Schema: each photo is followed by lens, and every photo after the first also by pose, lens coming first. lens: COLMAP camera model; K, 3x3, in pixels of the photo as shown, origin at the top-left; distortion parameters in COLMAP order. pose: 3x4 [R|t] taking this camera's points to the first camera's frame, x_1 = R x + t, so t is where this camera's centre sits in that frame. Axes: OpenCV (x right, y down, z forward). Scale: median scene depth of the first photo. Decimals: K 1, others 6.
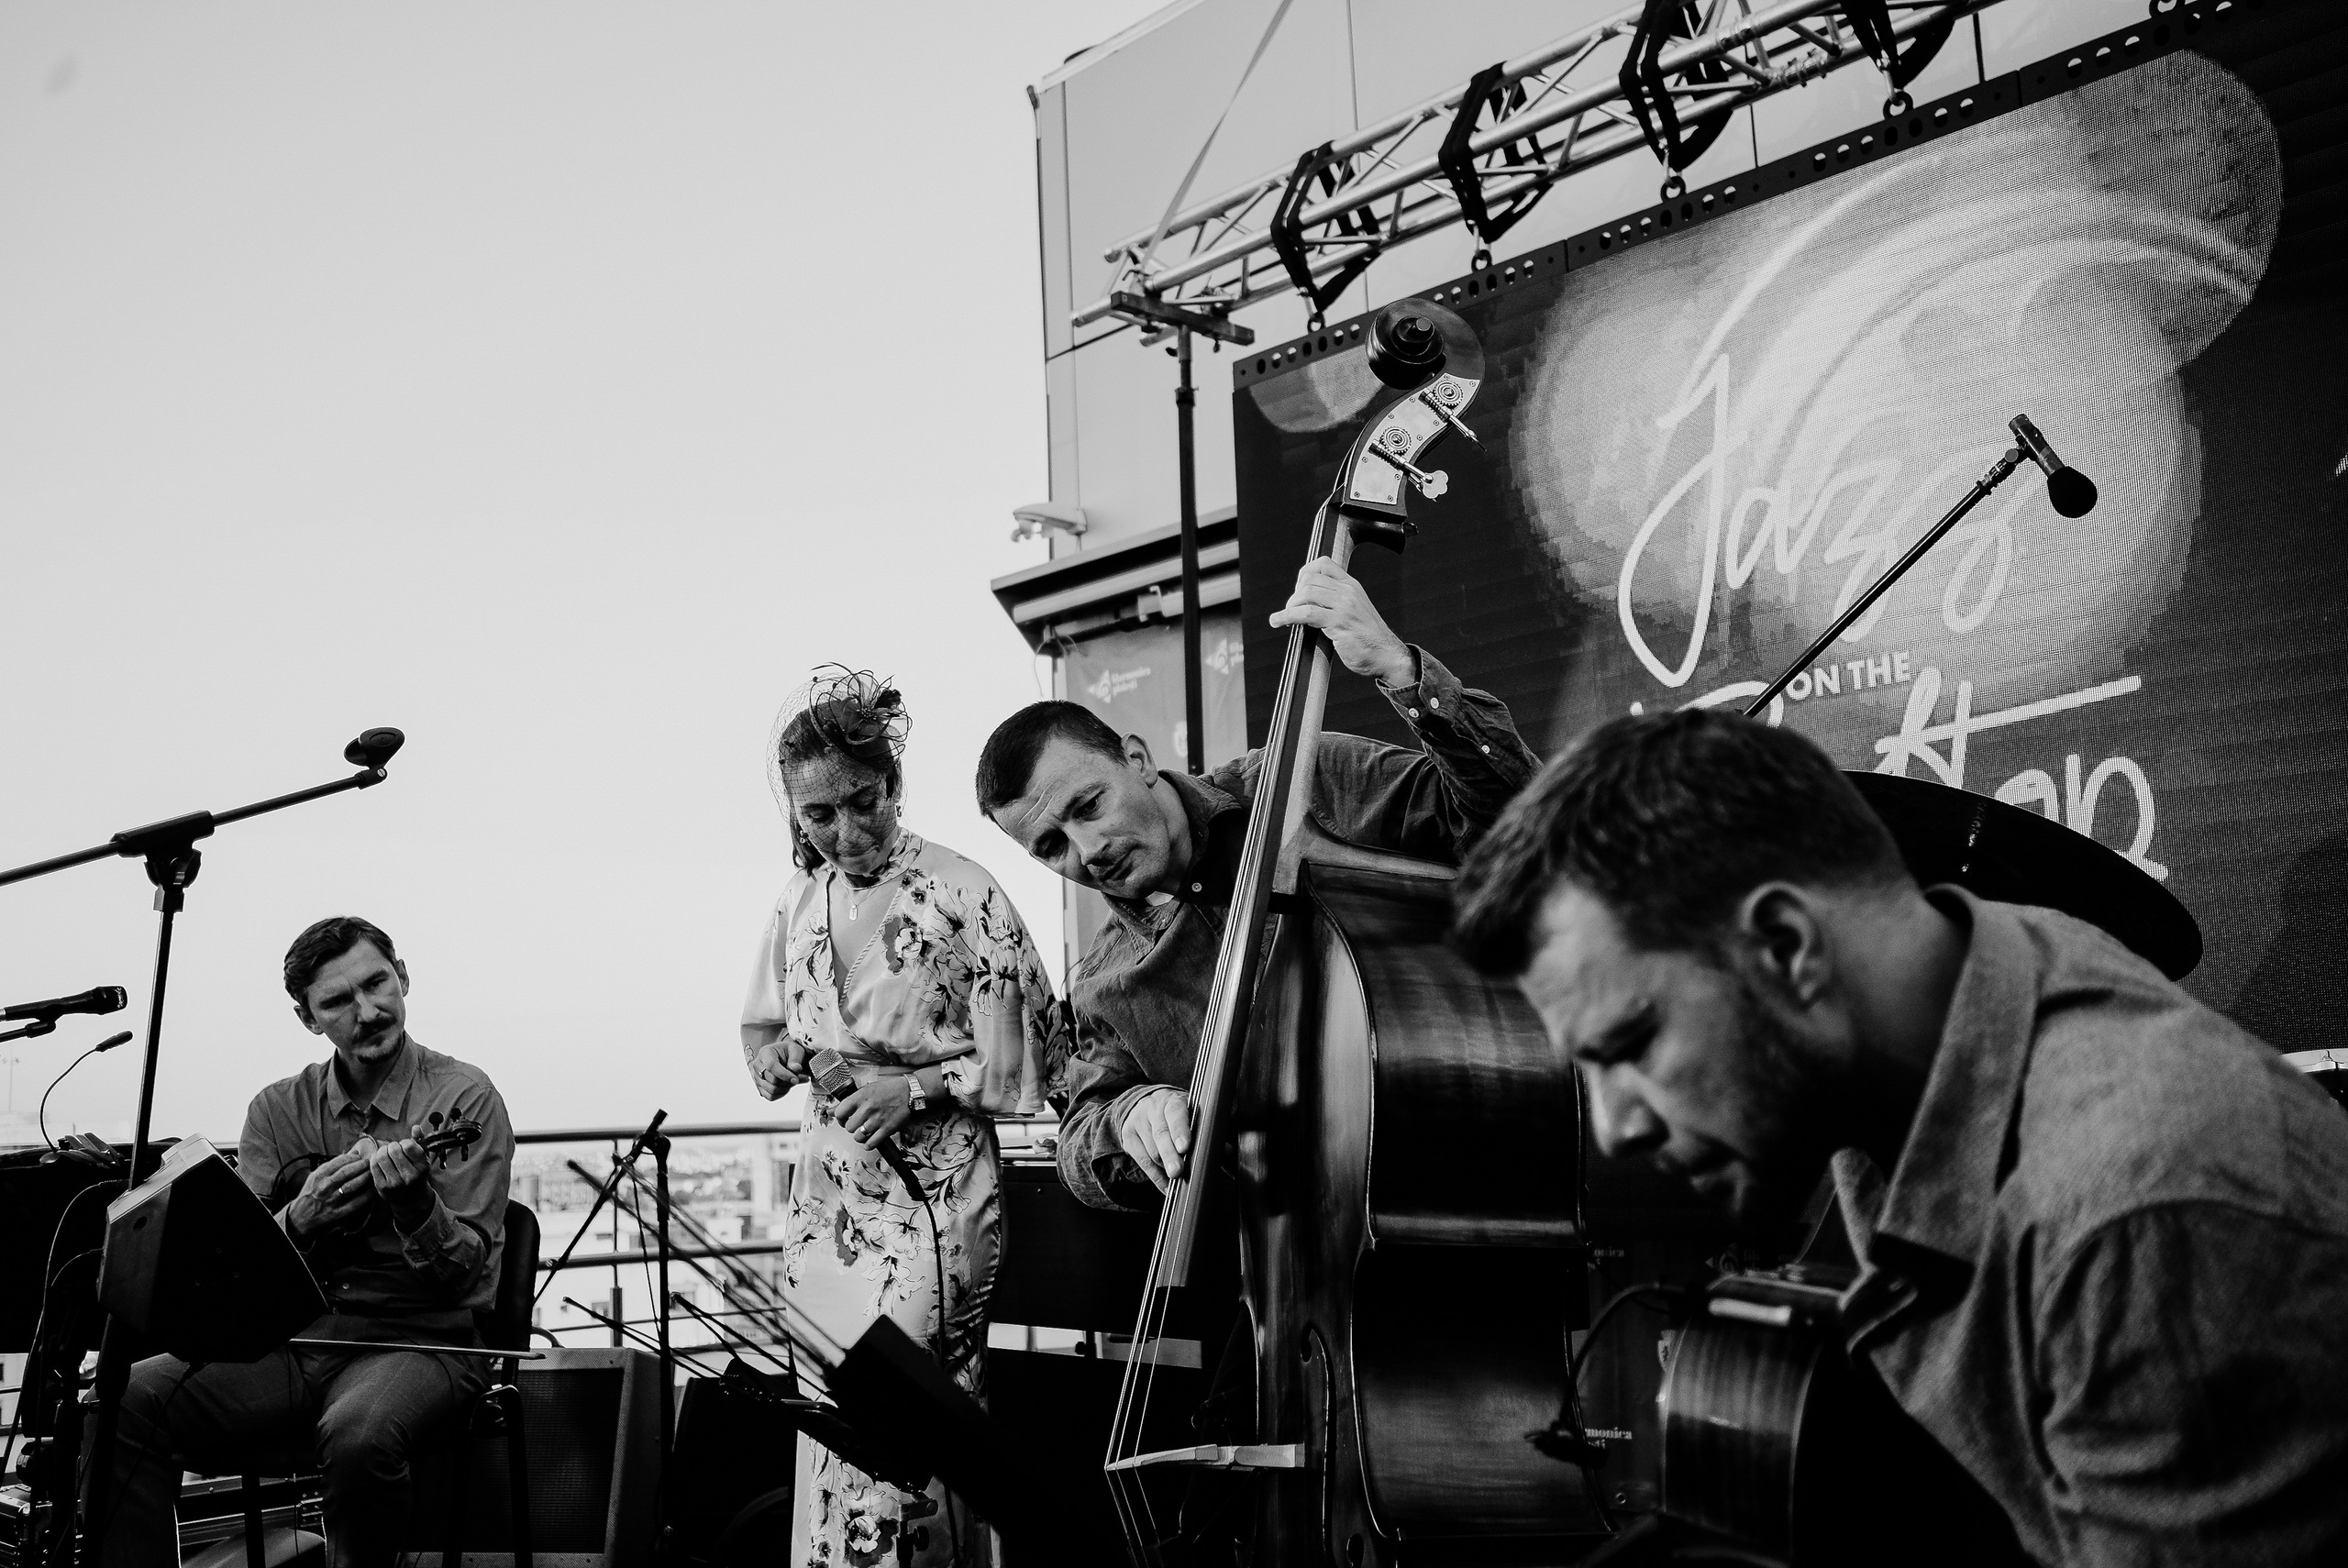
lens RADIAL K [[2210.2, 0, 1185.2], [0, 2210.2, 854.3], [0, 0, 1]] dist [0.011415, 0.000000]
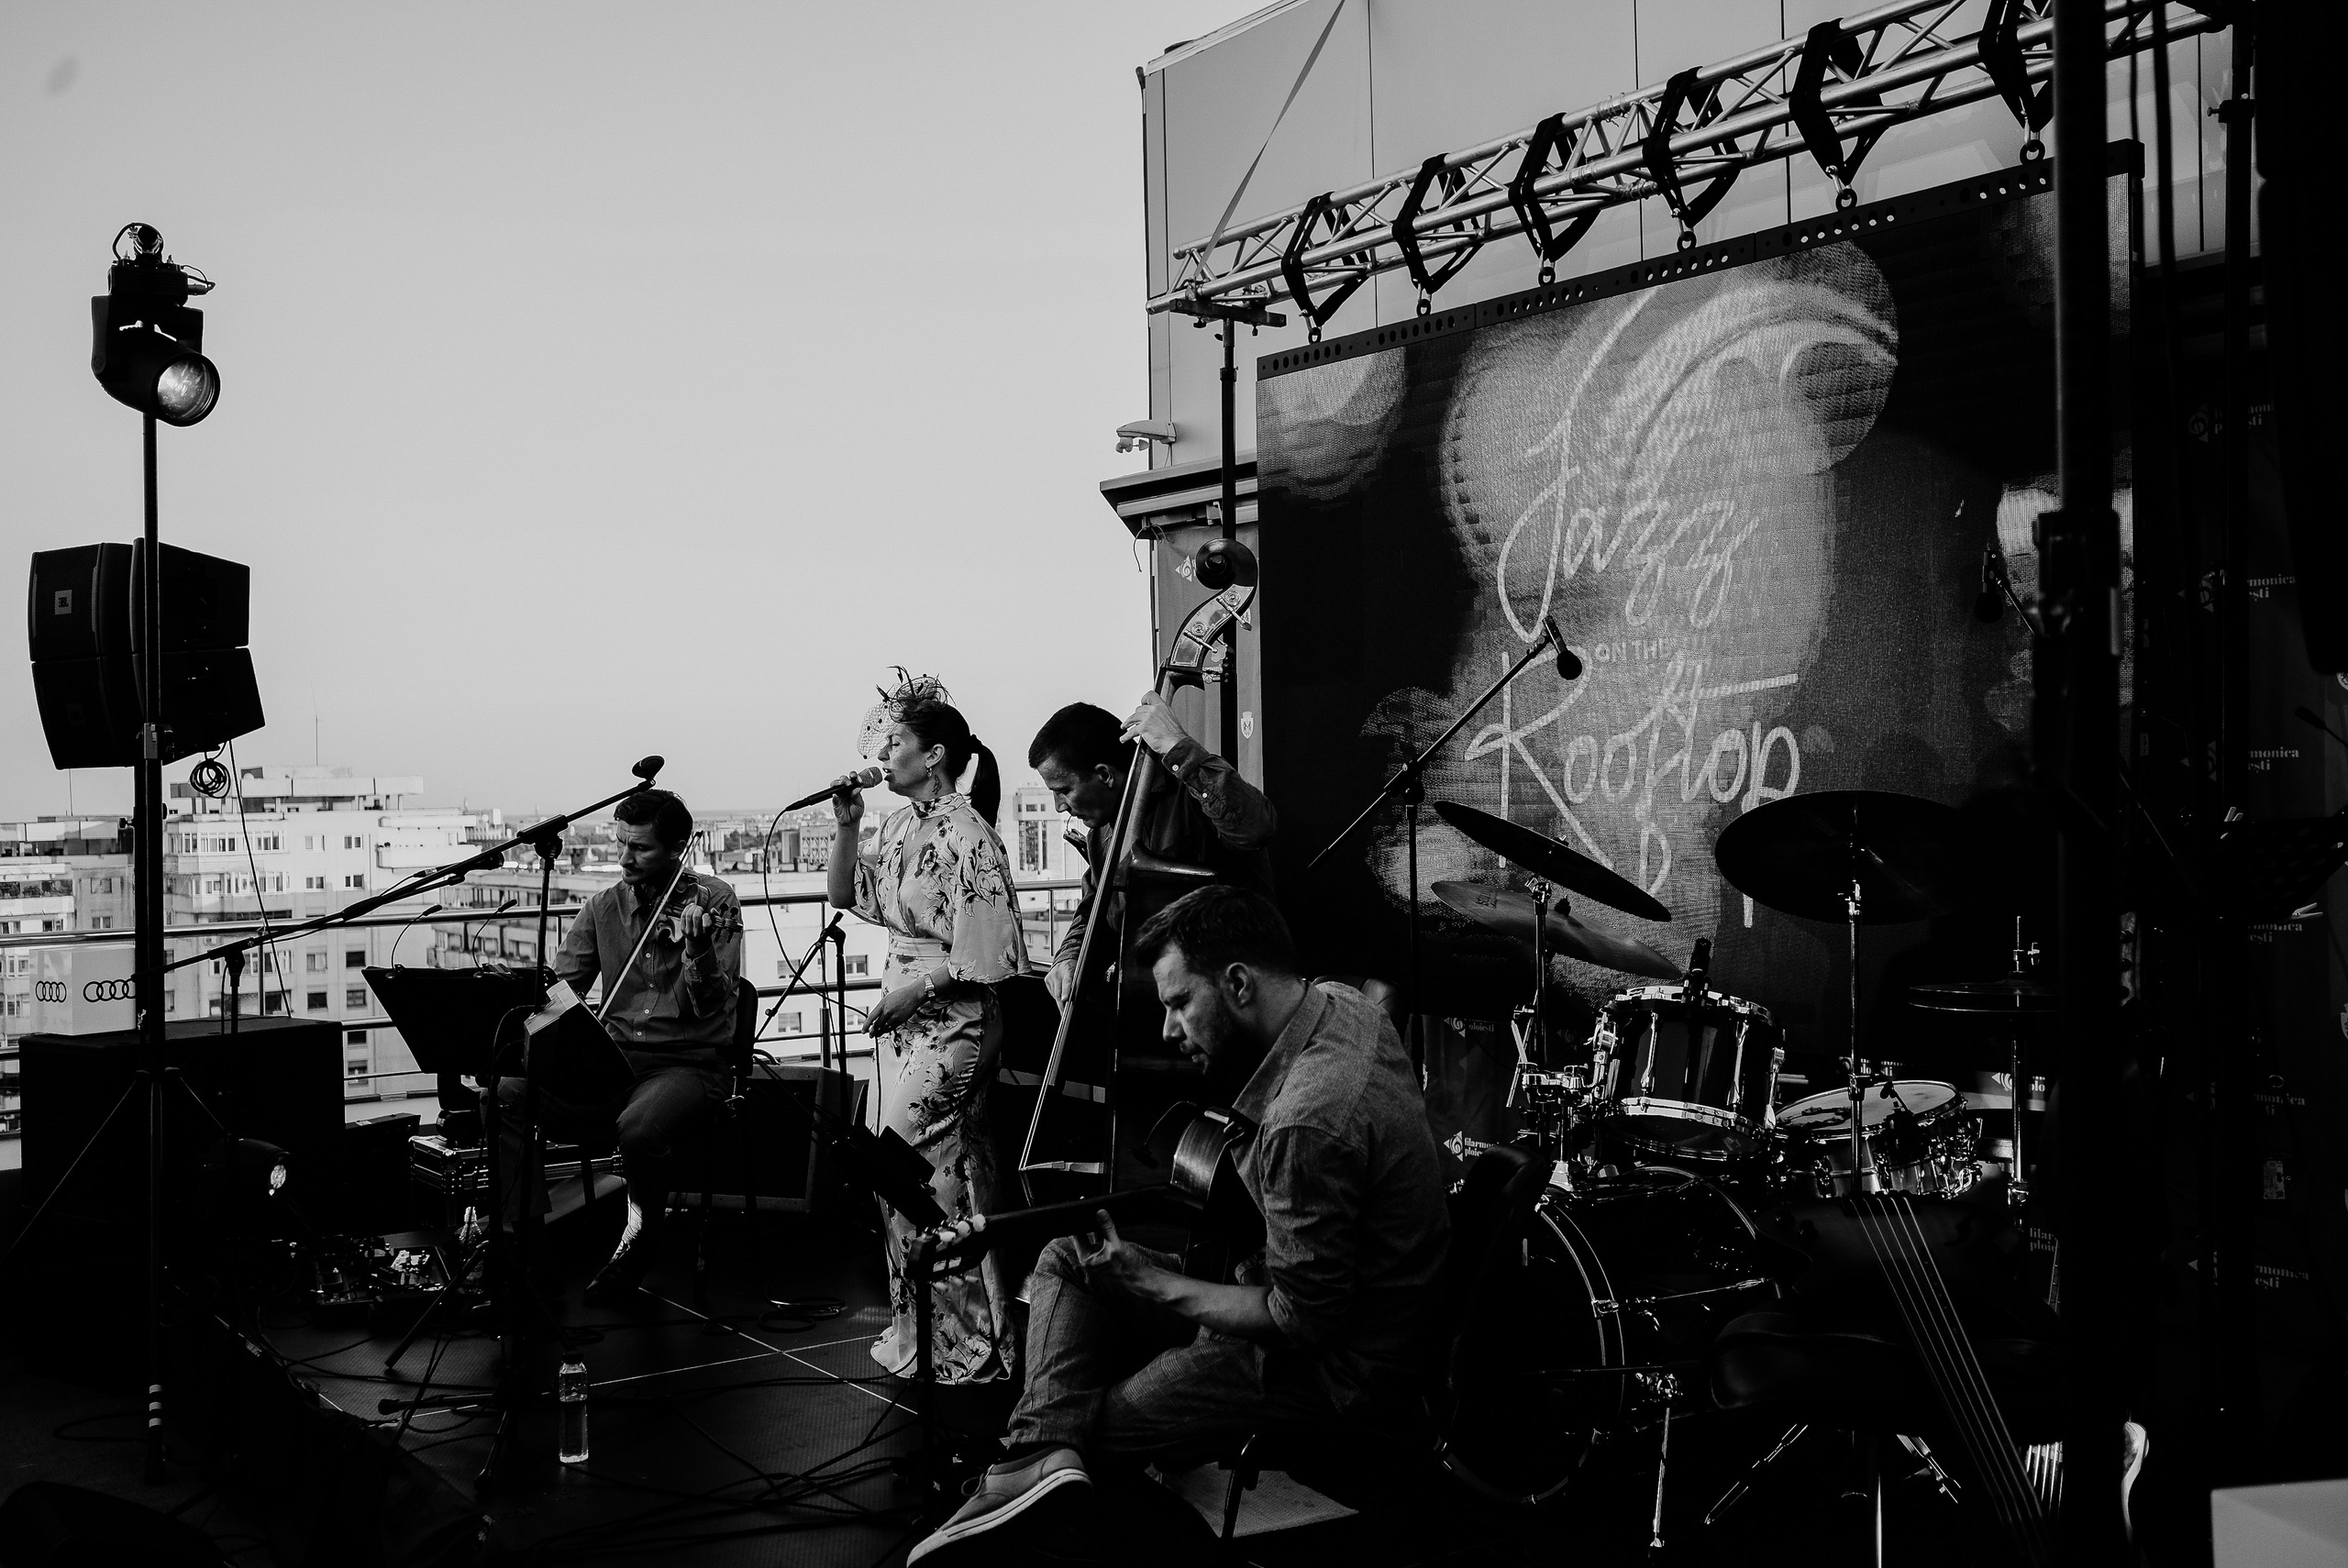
lens RADIAL K [[2390.3, 0, 1243.0], [0, 2390.3, 849.6], [0, 0, 1]] dist [0.000582, 0.000000]
pose [[0.994057, 0.027068, -0.105443, 0.203551], [-0.009766, 0.986862, 0.161272, -0.189904], [0.108423, -0.159284, 0.981261, -0.548008]]
